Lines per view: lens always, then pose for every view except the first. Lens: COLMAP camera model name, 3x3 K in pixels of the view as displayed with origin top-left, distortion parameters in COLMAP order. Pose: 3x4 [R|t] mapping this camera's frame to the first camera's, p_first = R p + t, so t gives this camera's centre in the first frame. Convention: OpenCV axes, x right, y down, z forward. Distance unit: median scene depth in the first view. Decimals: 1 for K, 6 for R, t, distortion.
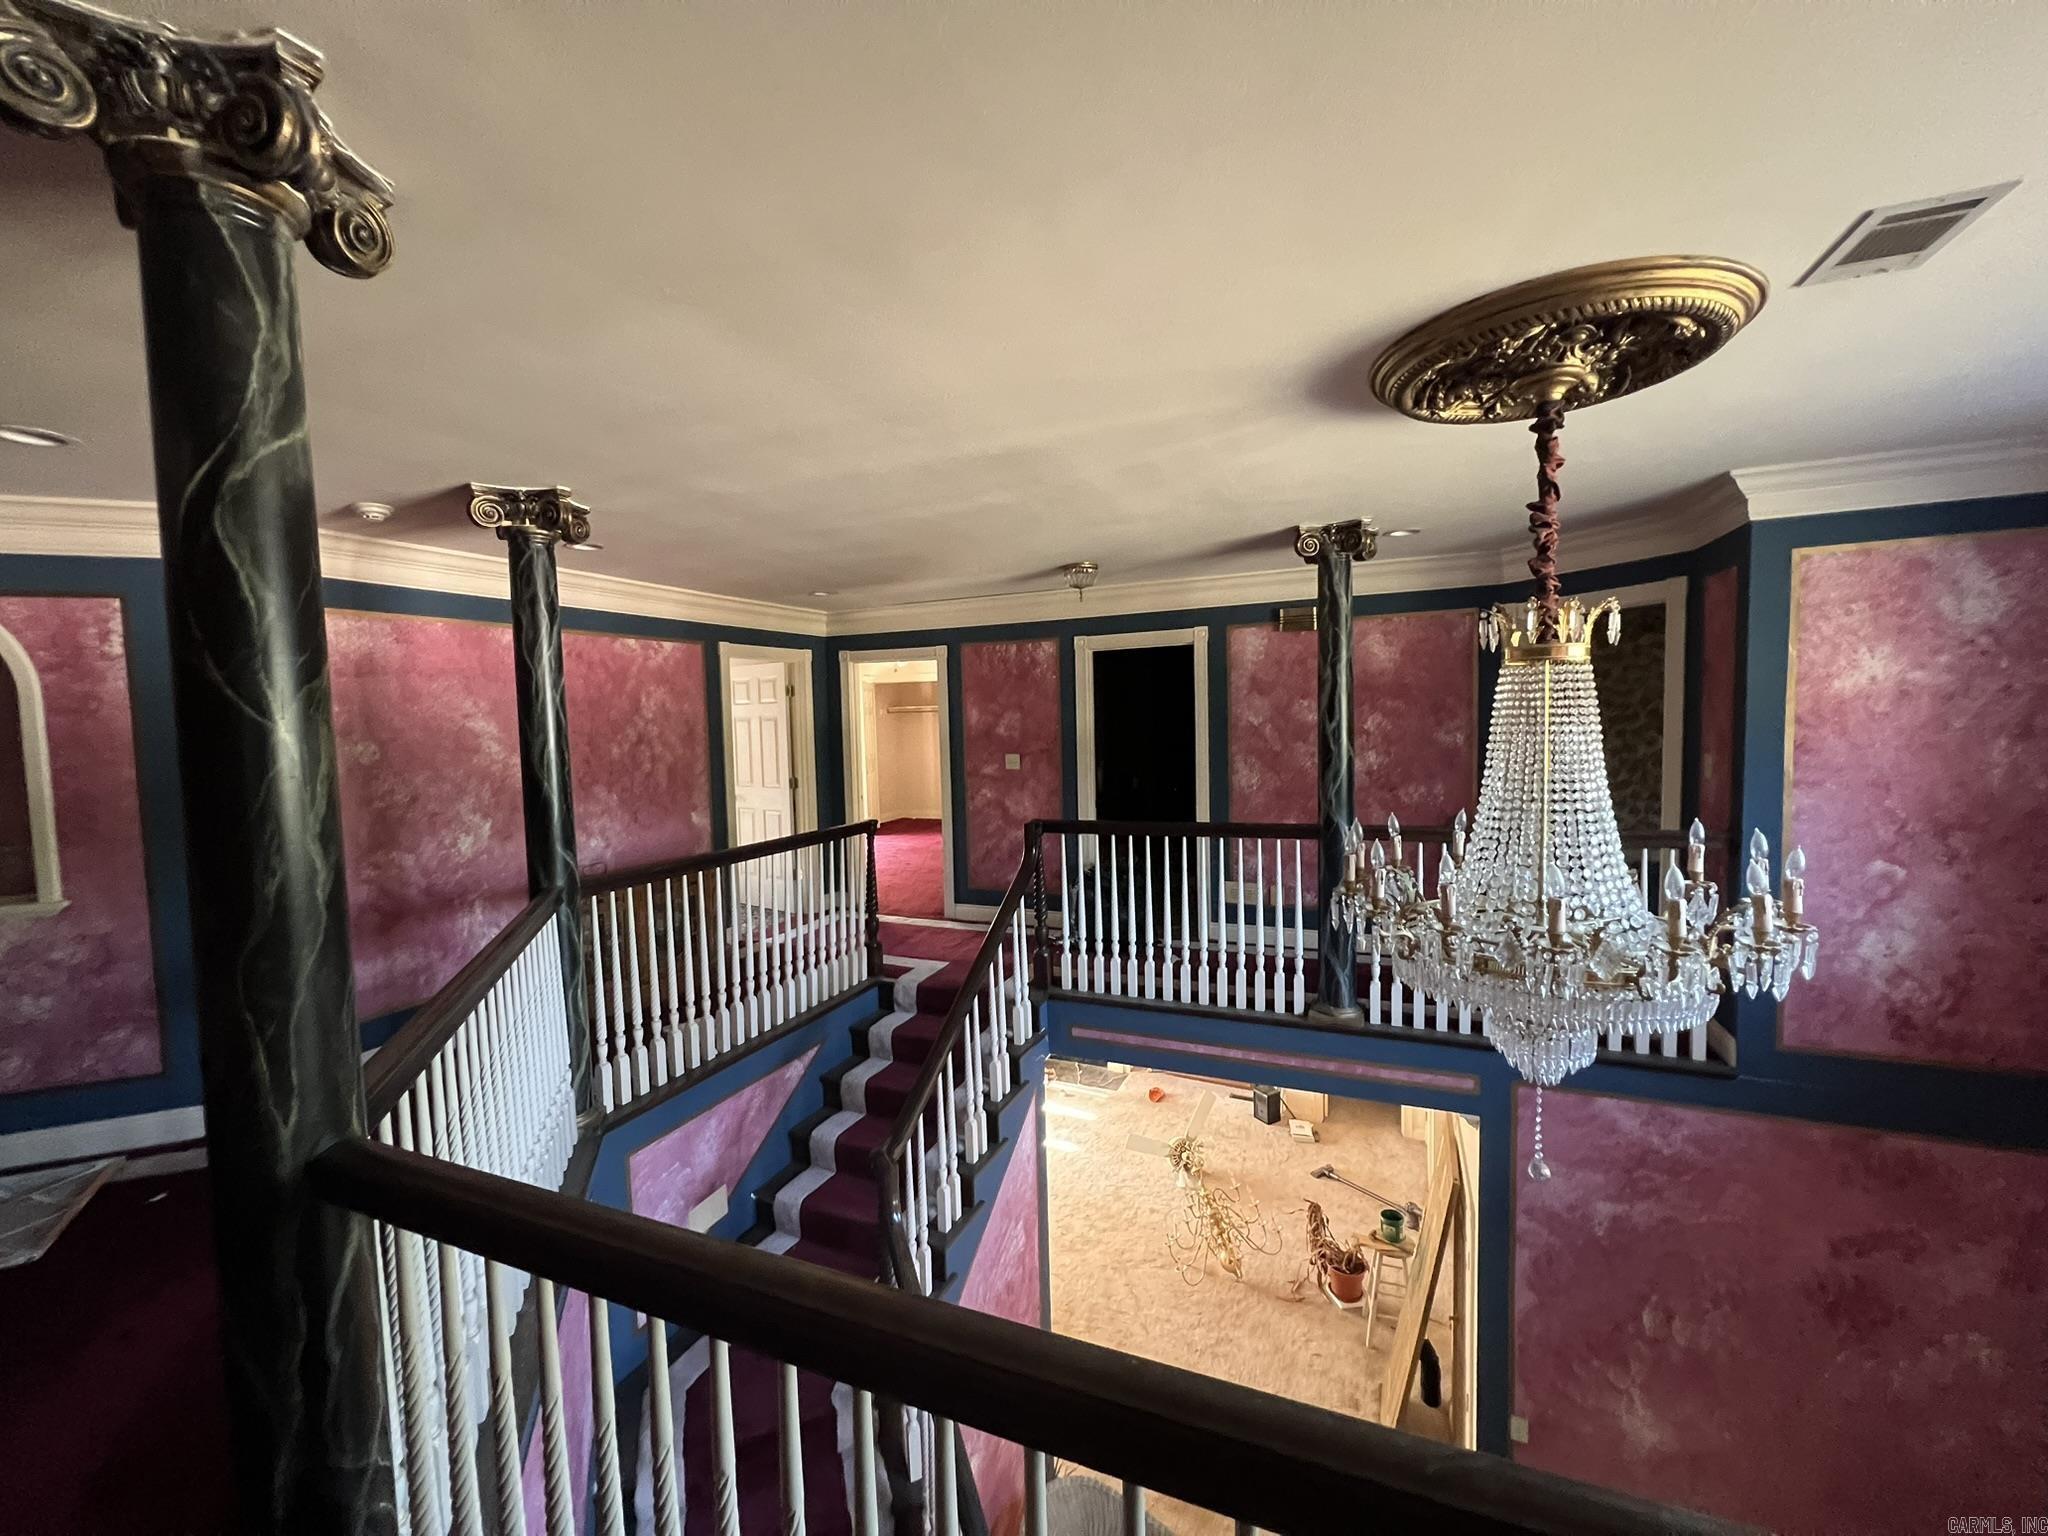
lens RADIAL K [[817.7, 0, 1017.0], [0, 817.7, 771.6], [0, 0, 1]] dist [-0.003757, 0.000129]
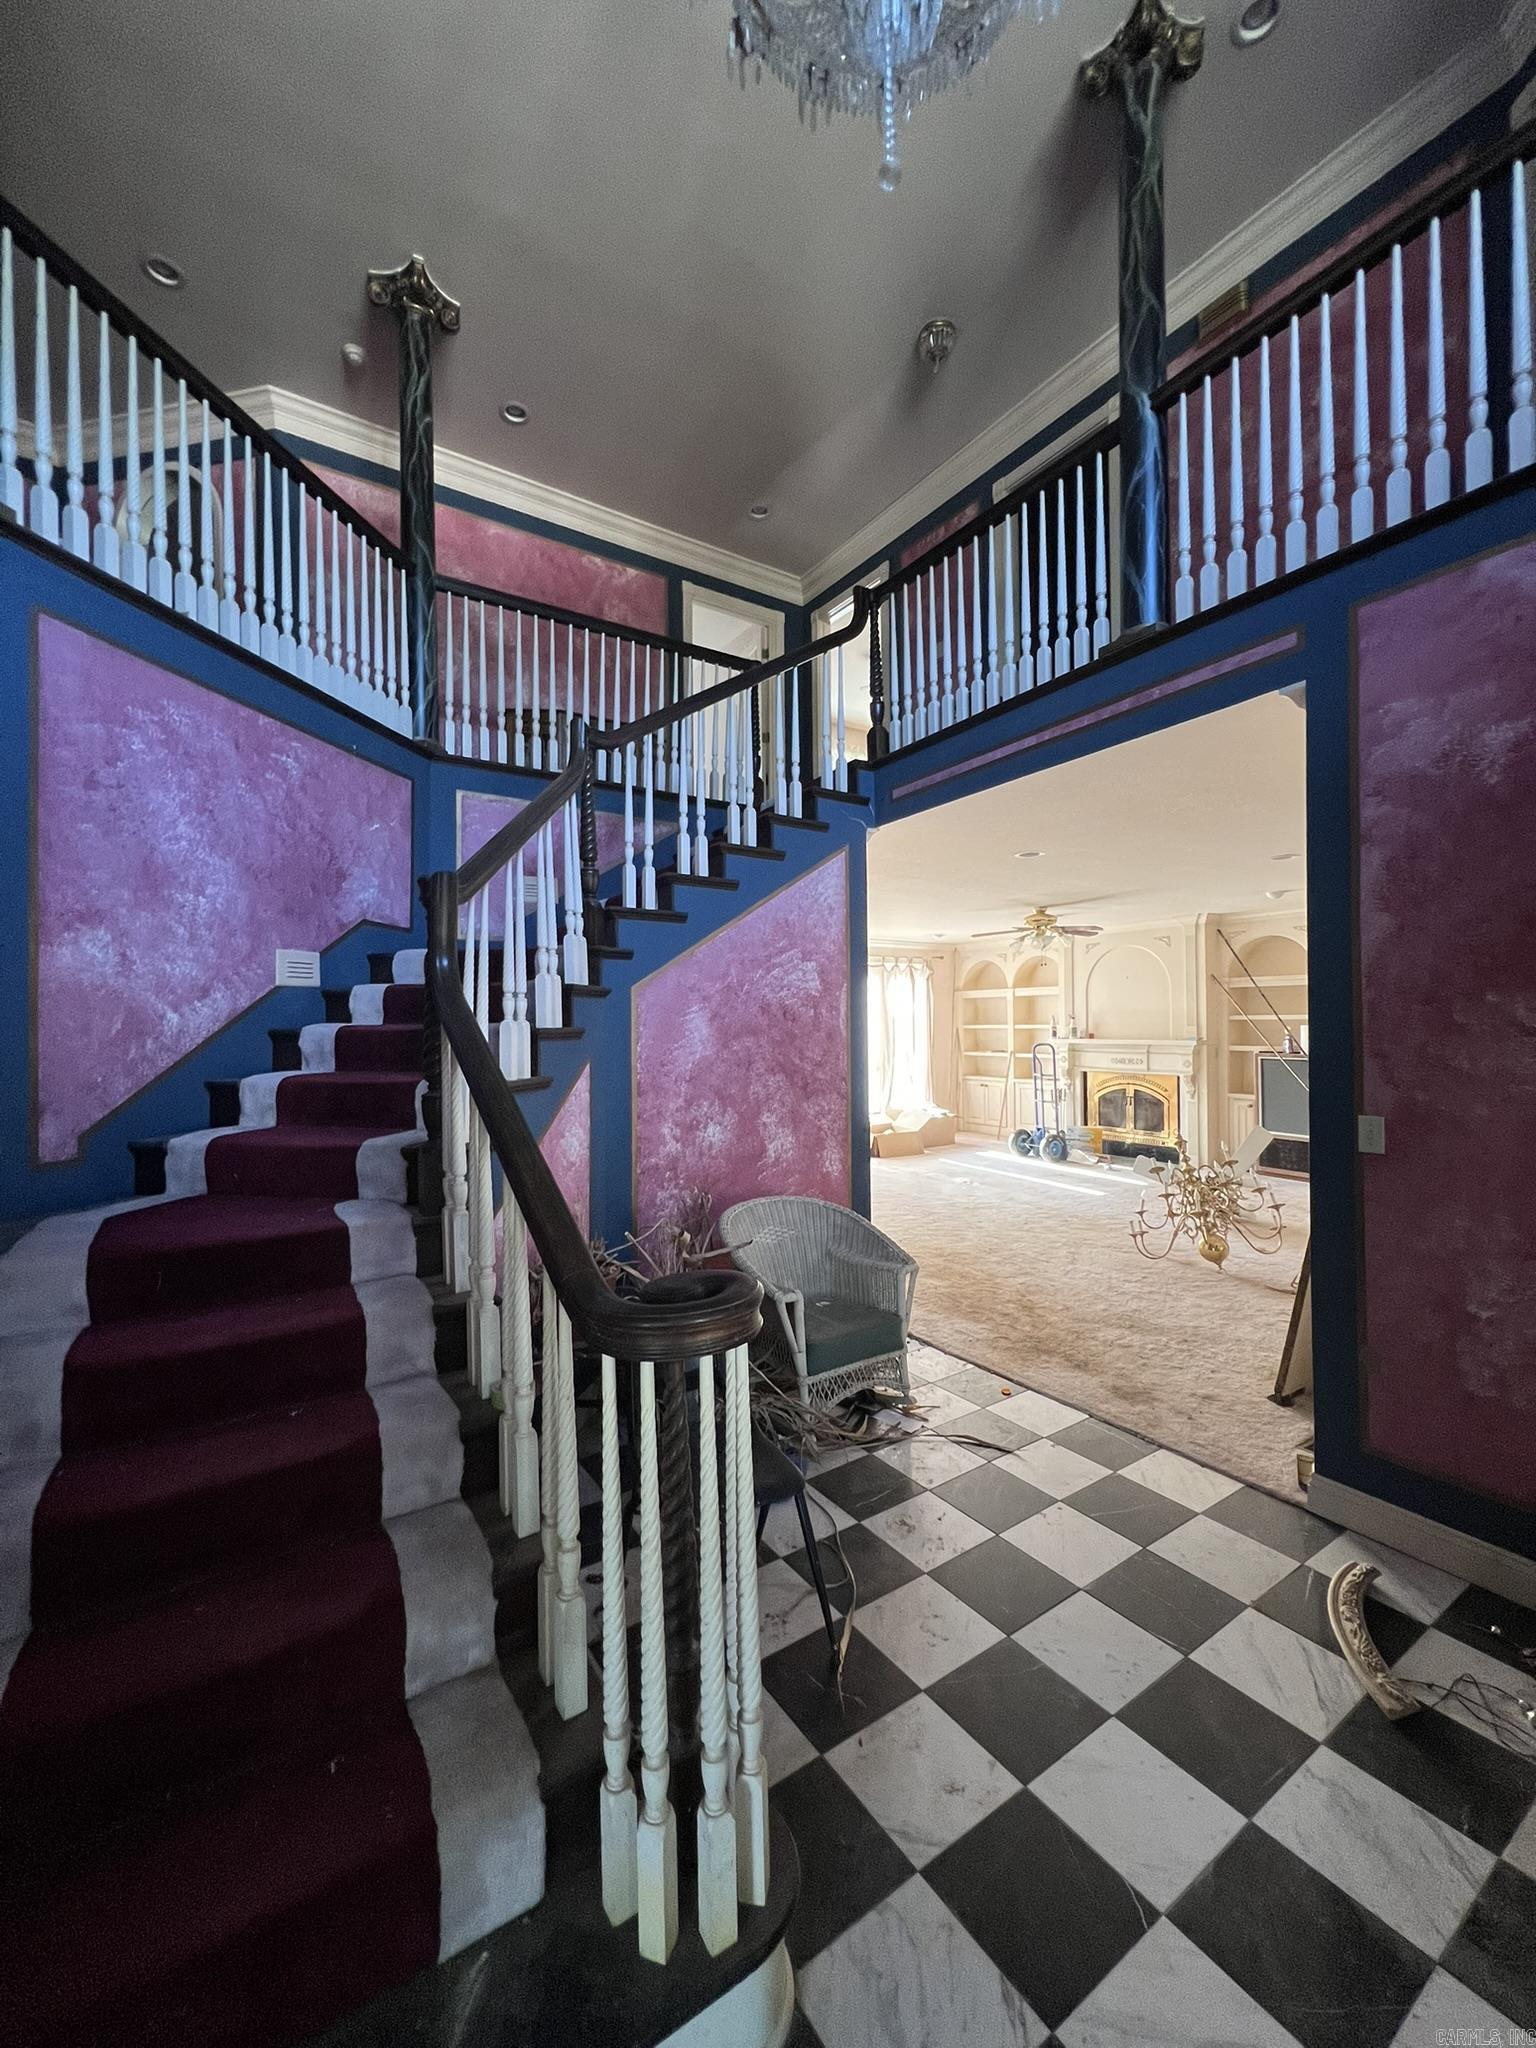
lens RADIAL K [[817.7, 0, 768.2], [0, 817.7, 1025.3], [0, 0, 1]] dist [-0.003757, 0.000129]
pose [[0.842983, 0.015894, -0.537705, 0.560911], [-0.044400, 0.998209, -0.040103, 0.771223], [0.536104, 0.057681, 0.842179, 0.176374]]
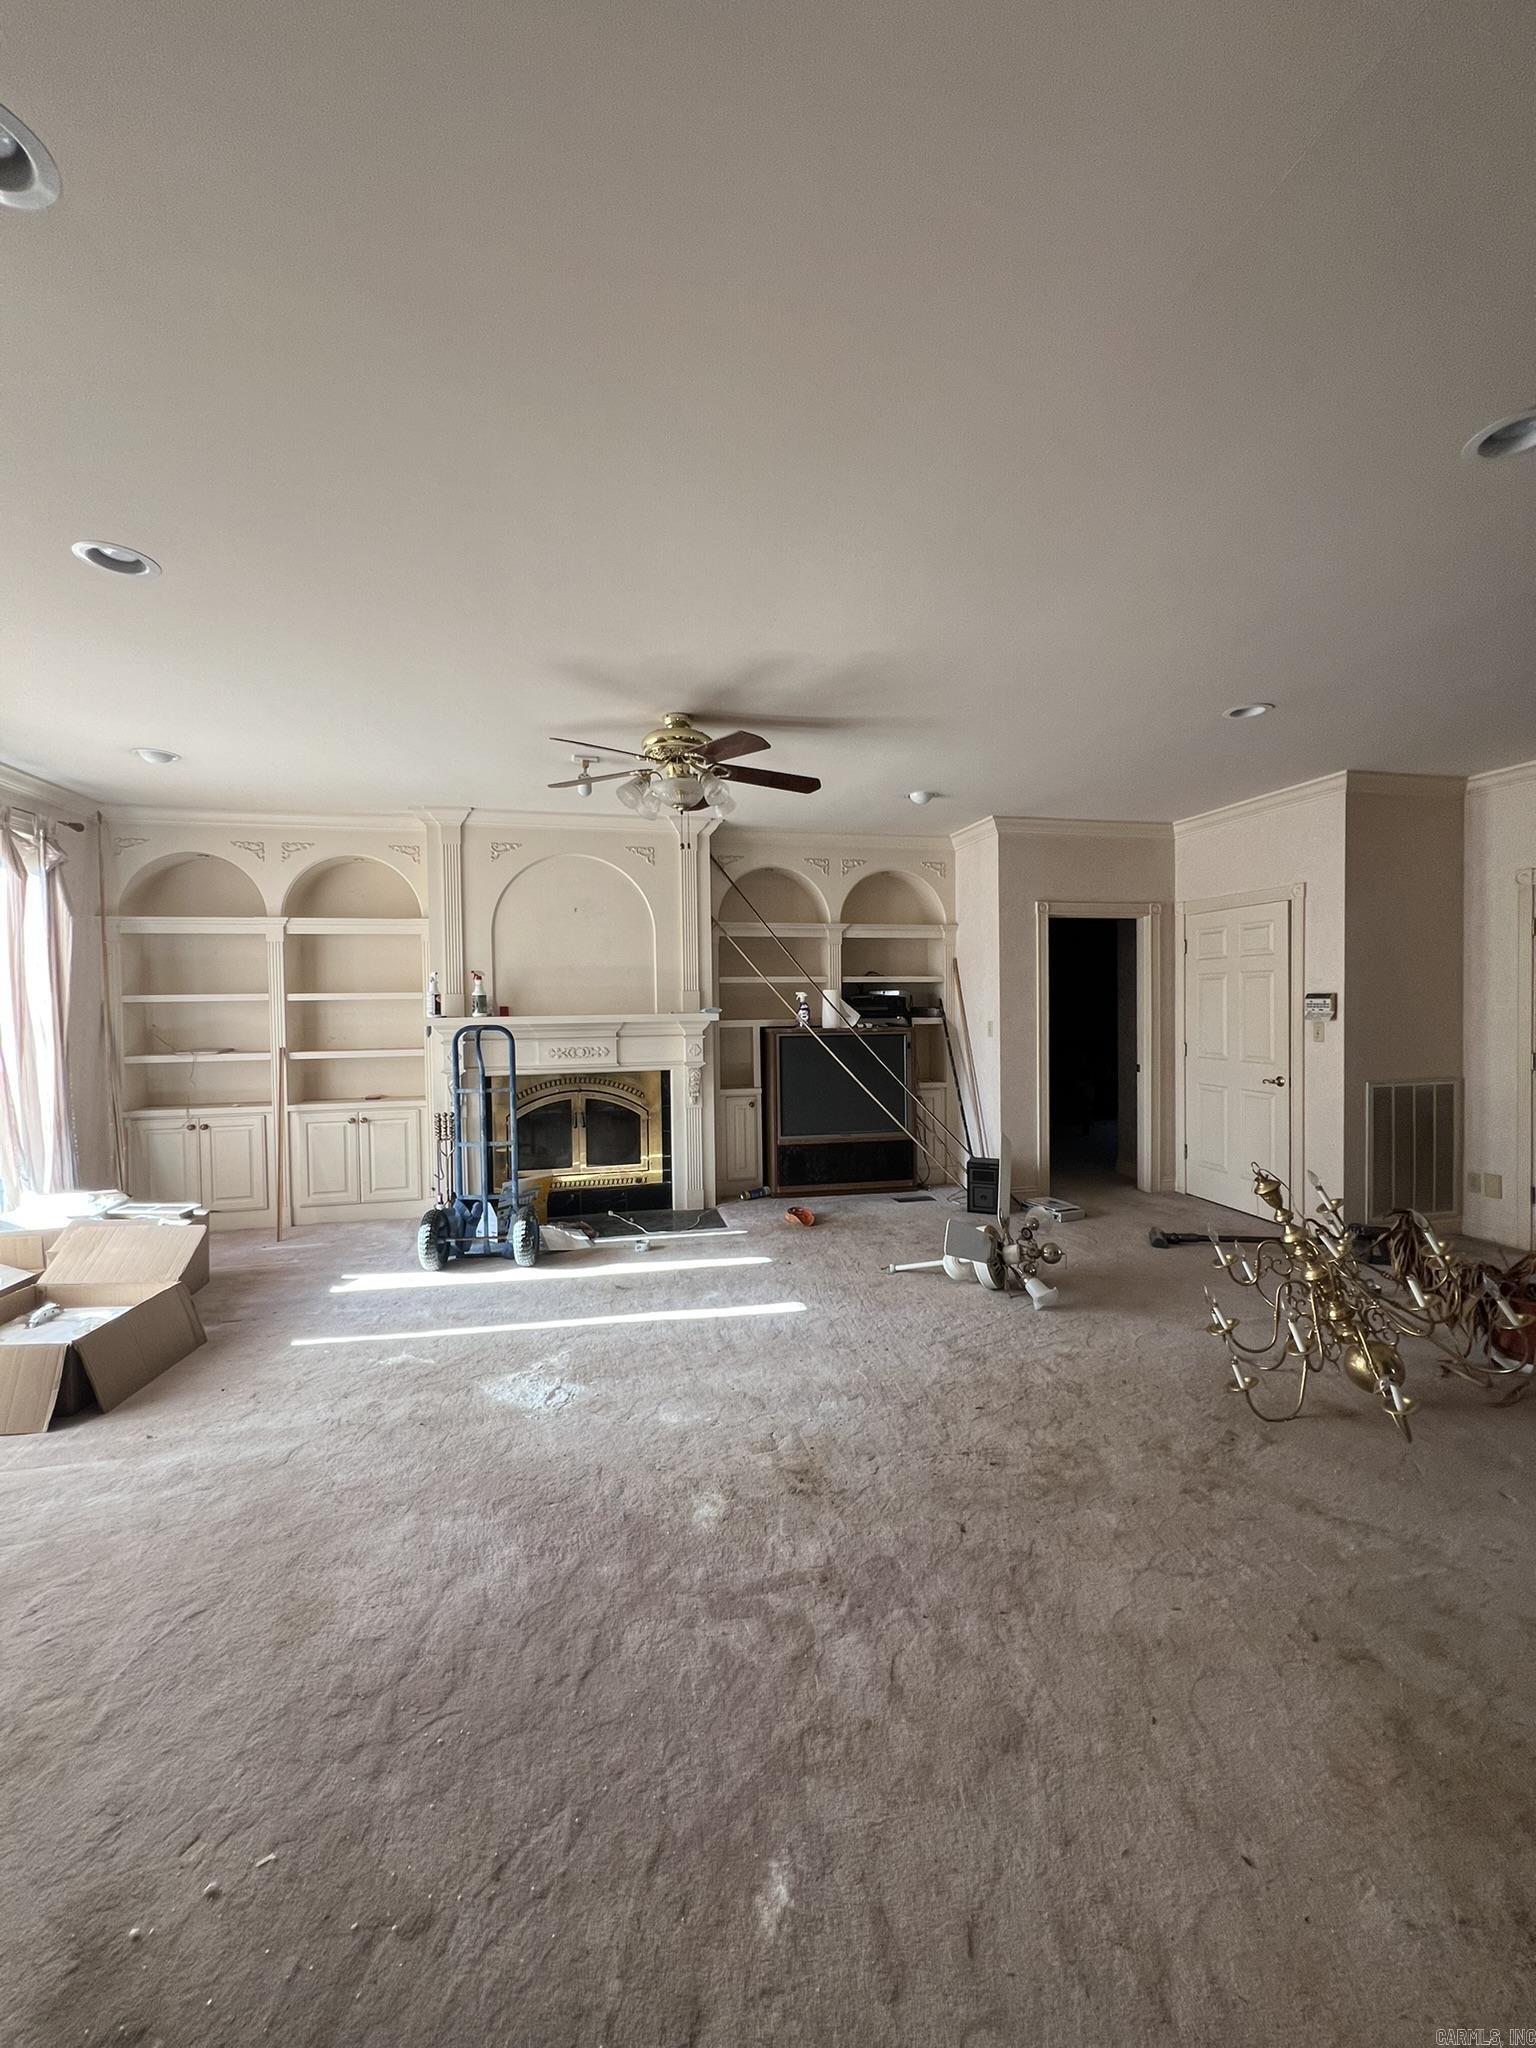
lens RADIAL K [[817.7, 0, 768.7], [0, 817.7, 1020.4], [0, 0, 1]] dist [-0.003757, 0.000129]
pose [[0.790778, -0.007199, 0.612061, 0.219045], [0.034059, 0.998899, -0.032255, 0.758640], [-0.611155, 0.046353, 0.790153, 0.612052]]
